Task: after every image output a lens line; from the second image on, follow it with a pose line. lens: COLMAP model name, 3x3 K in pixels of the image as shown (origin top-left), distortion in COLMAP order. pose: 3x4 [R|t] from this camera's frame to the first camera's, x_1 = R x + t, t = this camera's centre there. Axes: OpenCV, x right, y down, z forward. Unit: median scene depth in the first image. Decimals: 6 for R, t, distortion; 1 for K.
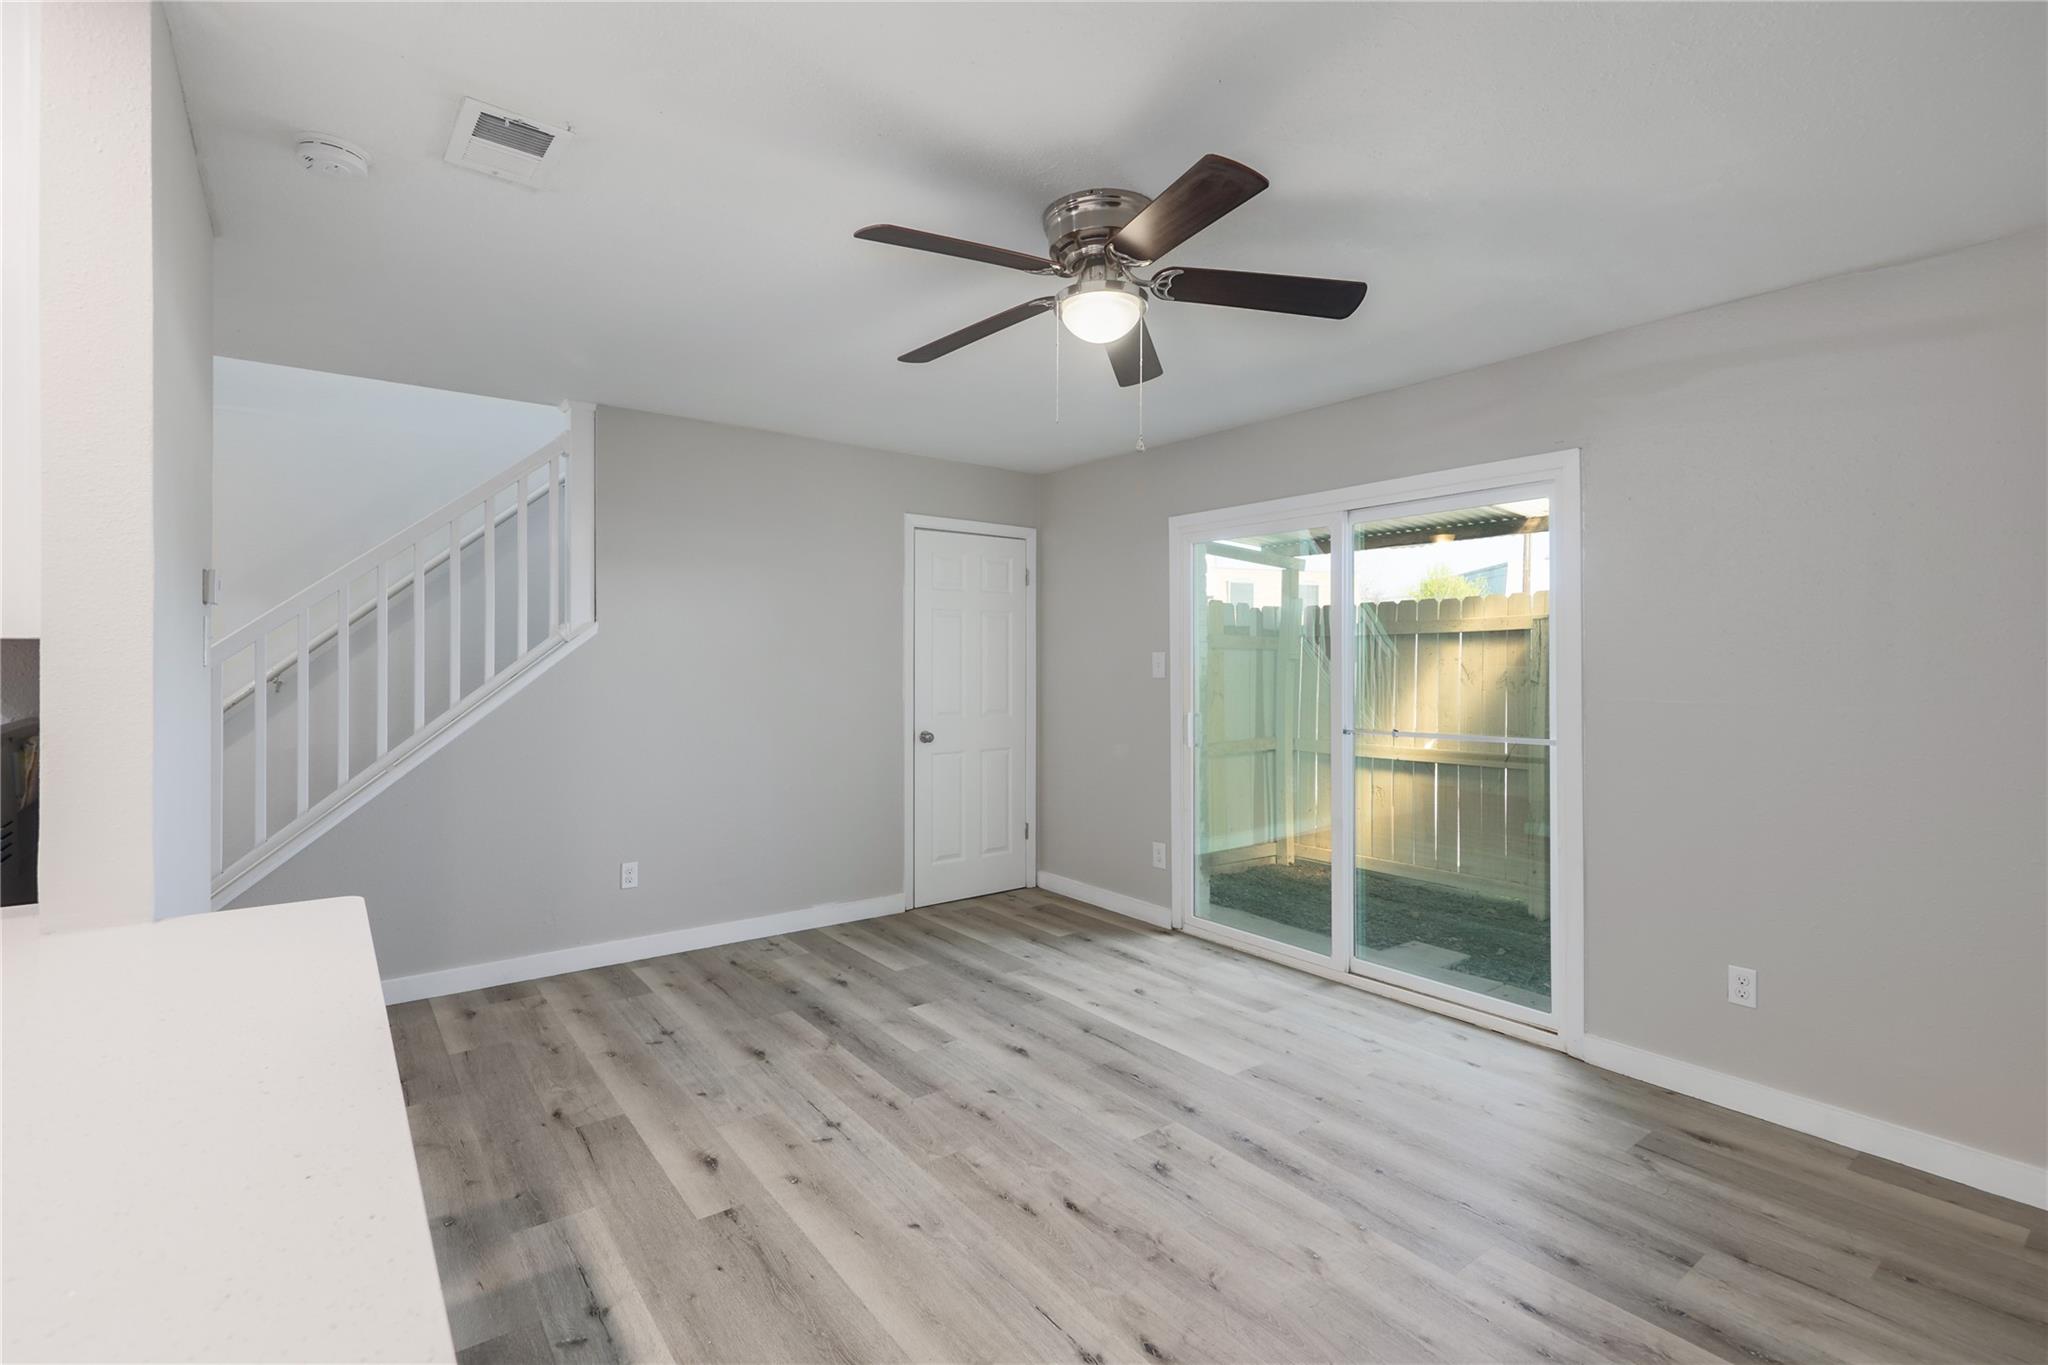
lens RADIAL K [[933.3, 0, 1023.9], [0, 933.3, 682.9], [0, 0, 1]] dist [0.012219, 0.000717]
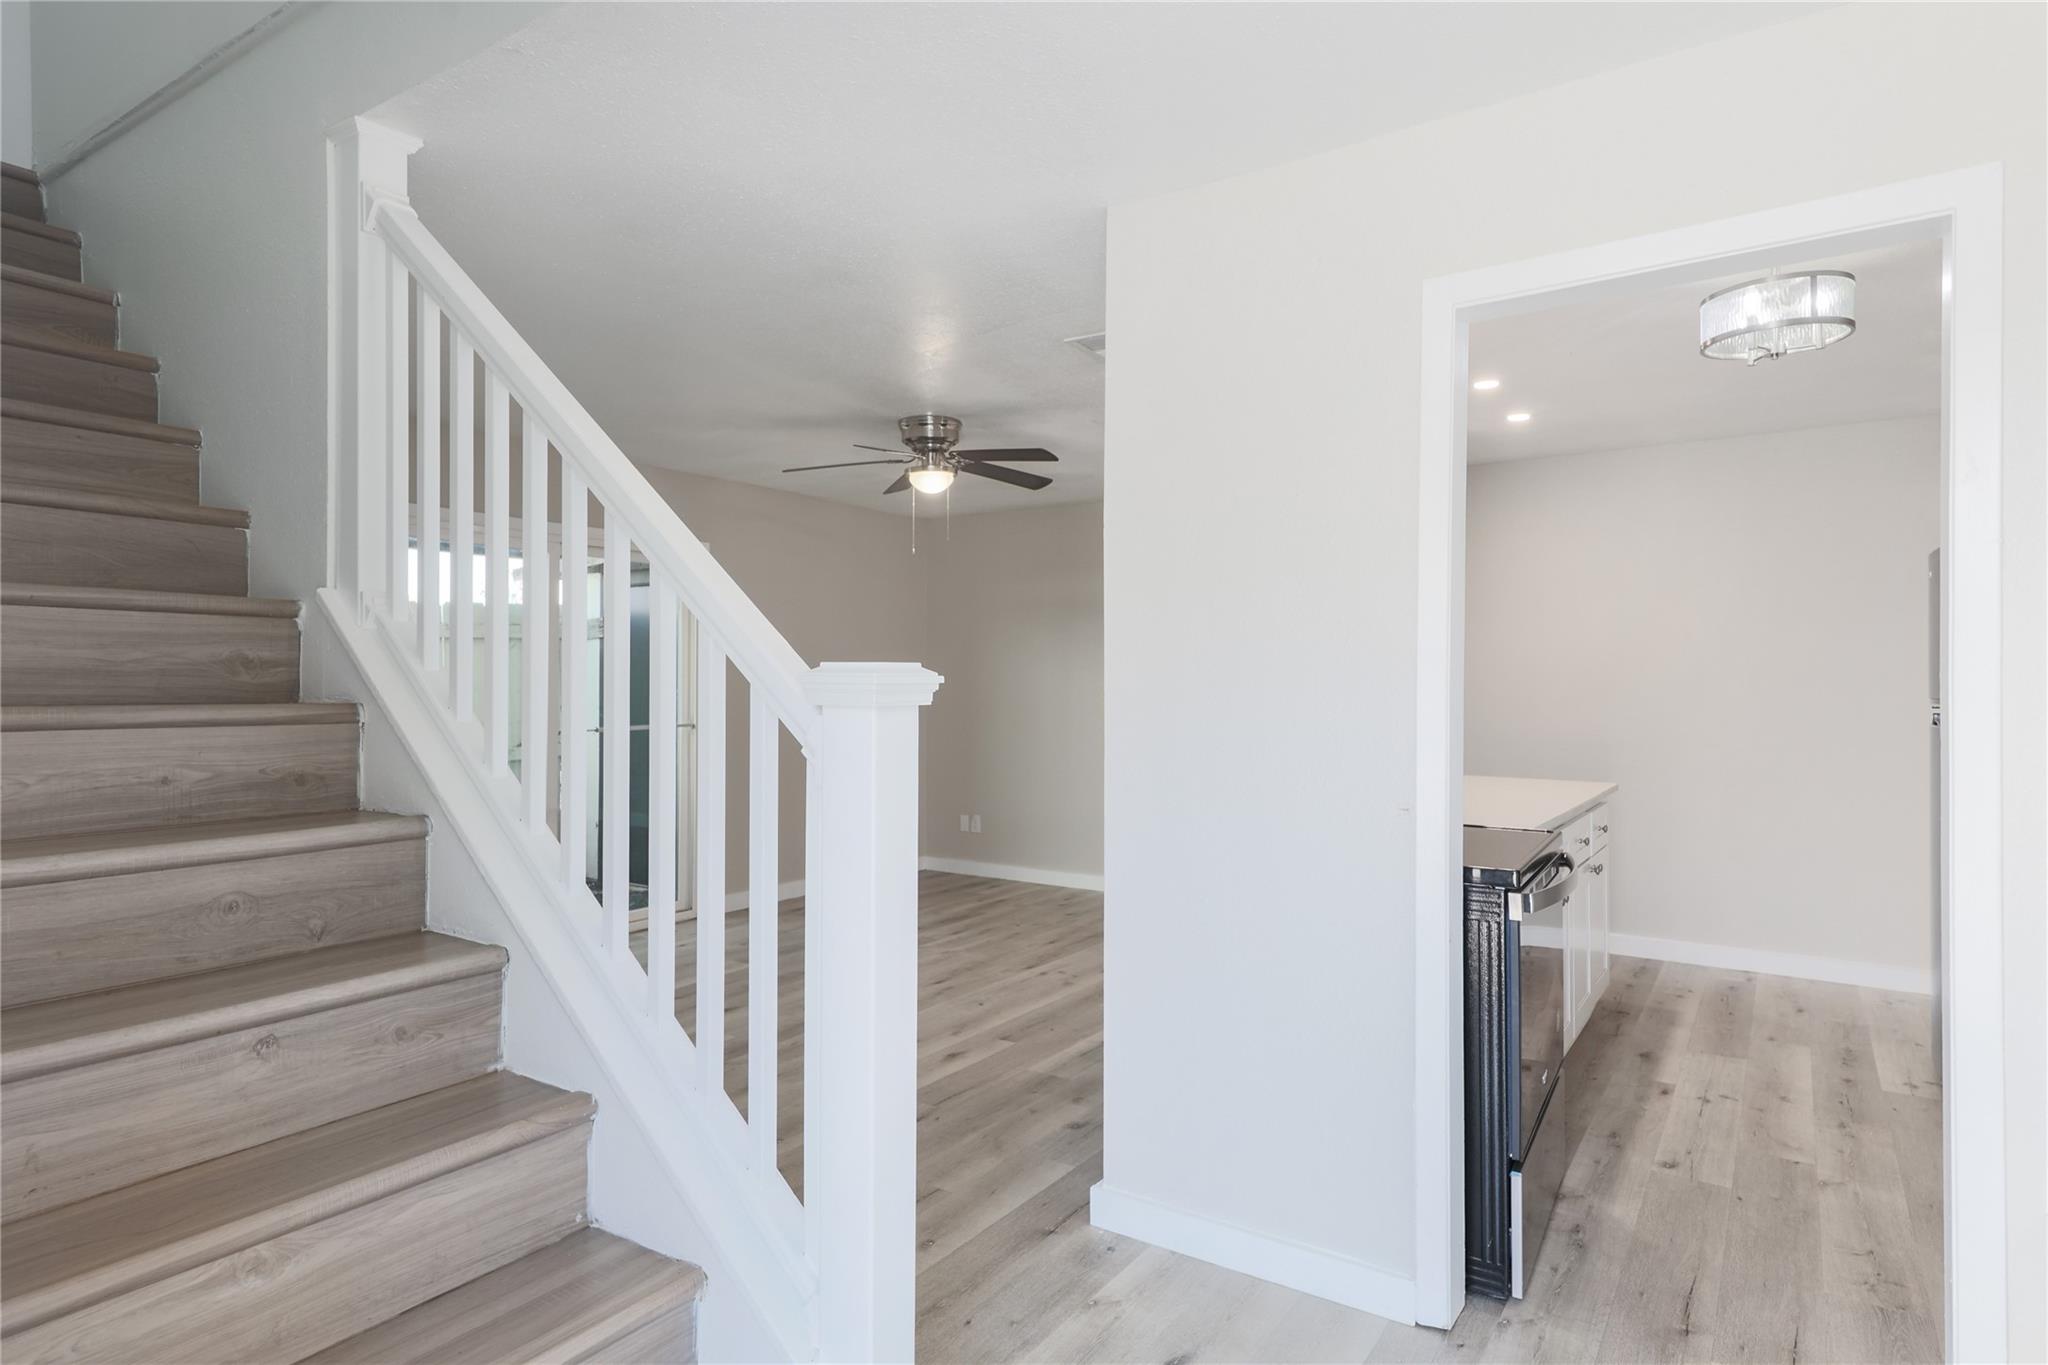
lens RADIAL K [[1151.1, 0, 1021.2], [0, 1151.1, 670.7], [0, 0, 1]] dist [0.038573, 0.000267]
pose [[-0.319570, 0.004044, 0.947554, -1.269877], [0.025464, 0.999666, 0.004321, -0.018532], [-0.947220, 0.025510, -0.319567, 0.947281]]
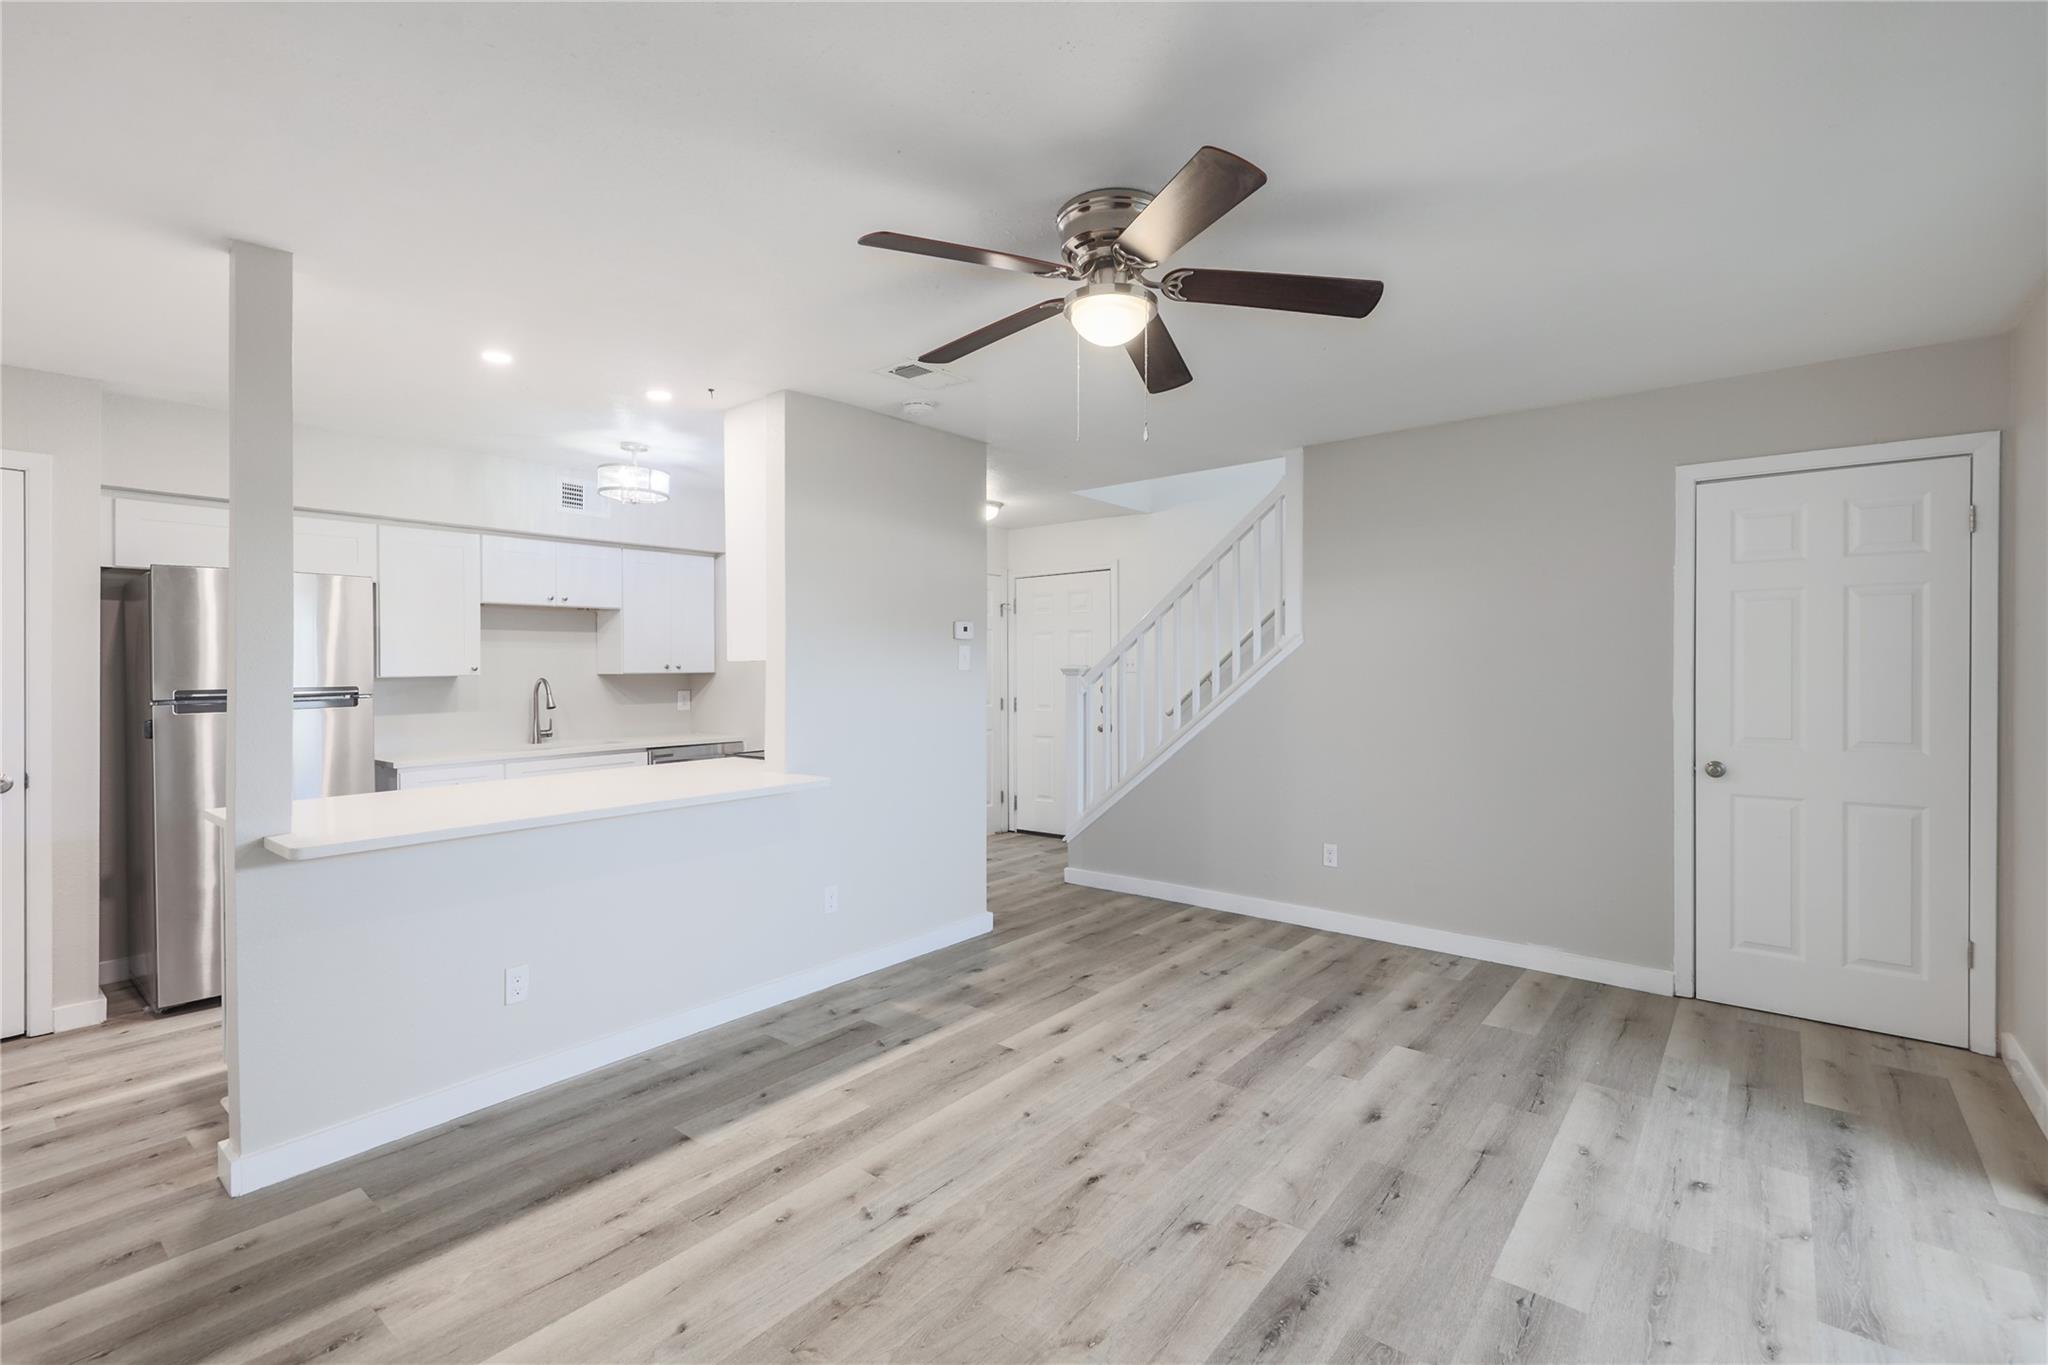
lens RADIAL K [[933.3, 0, 1020.0], [0, 933.3, 663.8], [0, 0, 1]] dist [0.012219, 0.000717]
pose [[0.230887, -0.005604, -0.972965, 0.652534], [-0.023759, 0.999653, -0.011396, -0.001636], [0.972691, 0.025748, 0.230673, 0.412964]]
